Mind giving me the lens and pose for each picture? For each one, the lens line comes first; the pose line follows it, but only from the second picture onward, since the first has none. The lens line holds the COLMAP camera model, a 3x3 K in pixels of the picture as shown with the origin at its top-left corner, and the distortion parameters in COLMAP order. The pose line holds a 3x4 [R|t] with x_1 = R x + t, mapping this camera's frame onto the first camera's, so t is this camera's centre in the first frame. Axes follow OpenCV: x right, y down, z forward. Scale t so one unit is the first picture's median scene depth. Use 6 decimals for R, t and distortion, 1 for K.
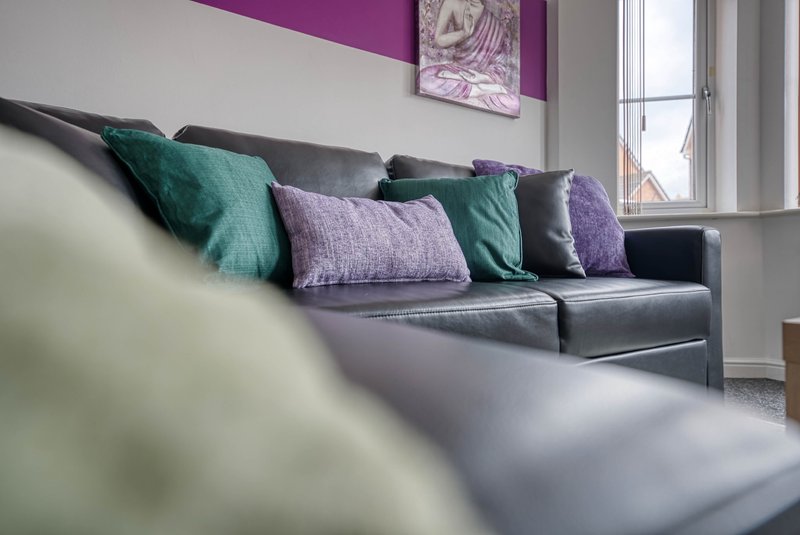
lens RADIAL K [[520.4, 0, 402.5], [0, 520.4, 266.3], [0, 0, 1]] dist [0.030333, -0.007152]
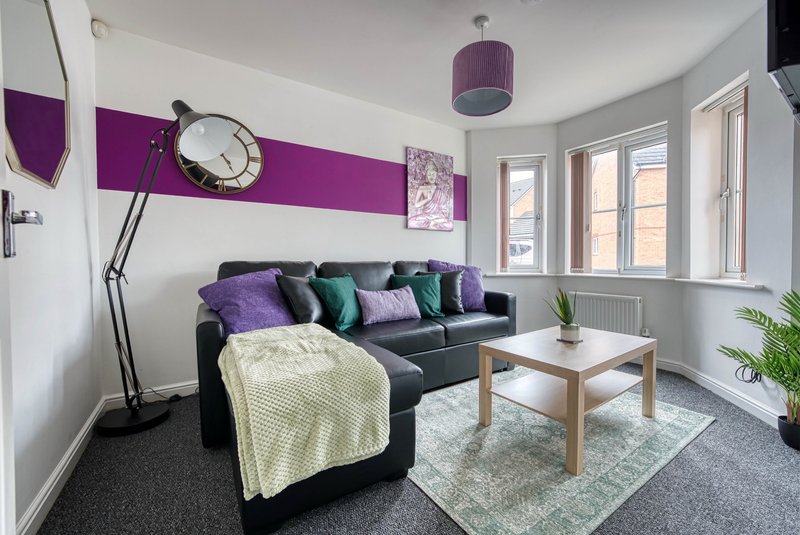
lens RADIAL K [[324.1, 0, 405.6], [0, 324.1, 266.7], [0, 0, 1]] dist [-0.013635, 0.003843]
pose [[0.999957, 0.006860, -0.006269, 0.045164], [-0.006866, 0.999976, -0.000940, -0.211970], [0.006262, 0.000983, 0.999980, -0.684551]]
